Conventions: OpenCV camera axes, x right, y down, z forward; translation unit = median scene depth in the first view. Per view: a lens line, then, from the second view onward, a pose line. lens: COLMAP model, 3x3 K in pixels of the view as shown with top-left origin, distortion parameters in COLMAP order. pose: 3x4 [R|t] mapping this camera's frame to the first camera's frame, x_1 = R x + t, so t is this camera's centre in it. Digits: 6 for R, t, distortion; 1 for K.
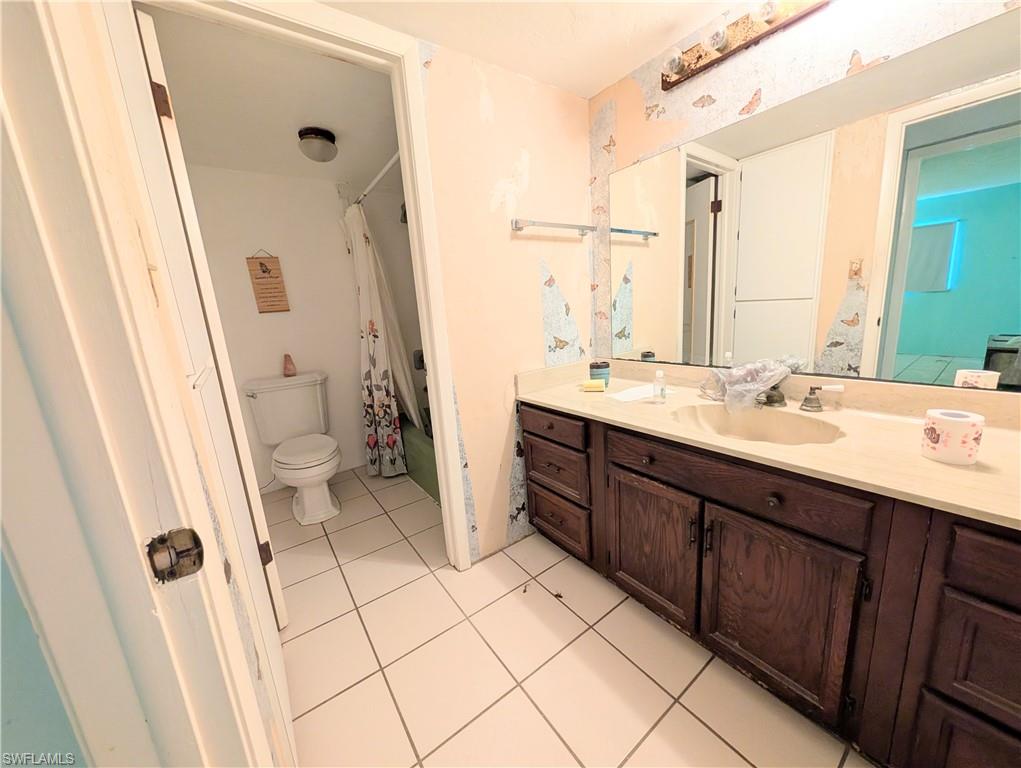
lens RADIAL K [[370.4, 0, 509.6], [0, 370.4, 382.9], [0, 0, 1]] dist [-0.001710, 0.000461]
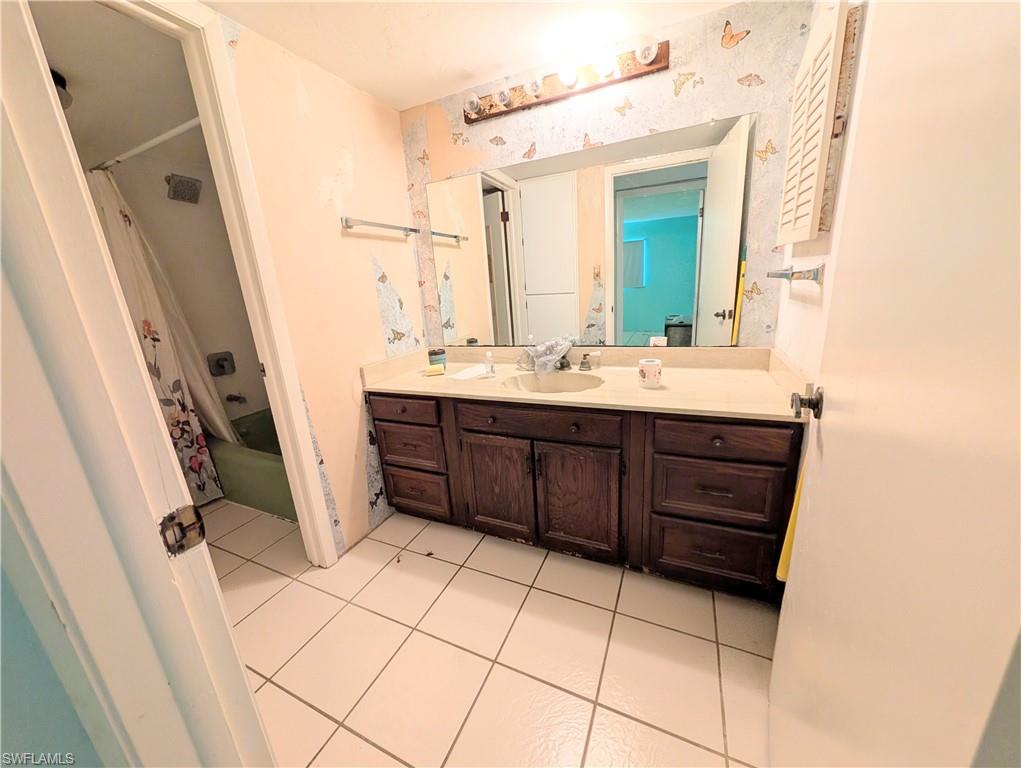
lens RADIAL K [[370.4, 0, 509.9], [0, 370.4, 383.8], [0, 0, 1]] dist [-0.001710, 0.000461]
pose [[0.869452, -0.117109, 0.479936, -0.137634], [0.106096, 0.993092, 0.050120, 0.018116], [-0.482490, 0.007342, 0.875871, -0.127944]]
